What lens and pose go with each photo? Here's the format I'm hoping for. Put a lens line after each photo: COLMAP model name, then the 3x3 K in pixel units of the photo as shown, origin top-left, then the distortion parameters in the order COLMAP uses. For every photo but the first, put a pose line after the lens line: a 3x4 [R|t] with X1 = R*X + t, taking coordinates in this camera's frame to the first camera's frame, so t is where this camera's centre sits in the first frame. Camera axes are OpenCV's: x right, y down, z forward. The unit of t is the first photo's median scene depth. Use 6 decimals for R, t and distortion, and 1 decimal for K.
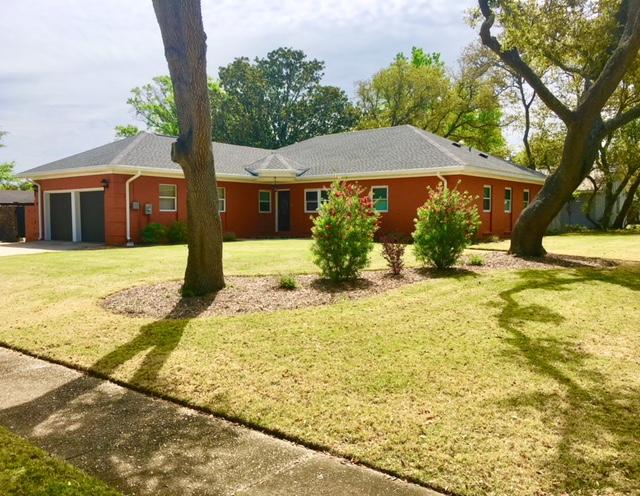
lens RADIAL K [[559.7, 0, 309.4], [0, 559.7, 249.2], [0, 0, 1]] dist [0.016301, 0.006173]
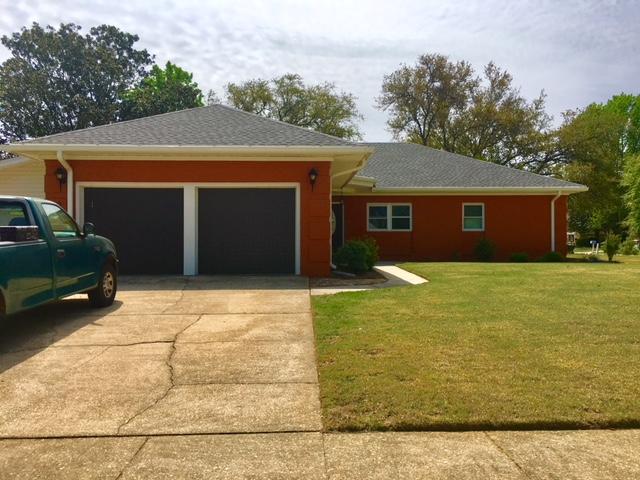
lens RADIAL K [[542.4, 0, 320.0], [0, 542.4, 240.0], [0, 0, 1]] dist [0.014438, 0.002402]
pose [[0.739667, 0.002745, 0.672967, -0.612470], [0.040988, 0.997951, -0.049121, -0.015354], [-0.671723, 0.063917, 0.738040, 0.457397]]
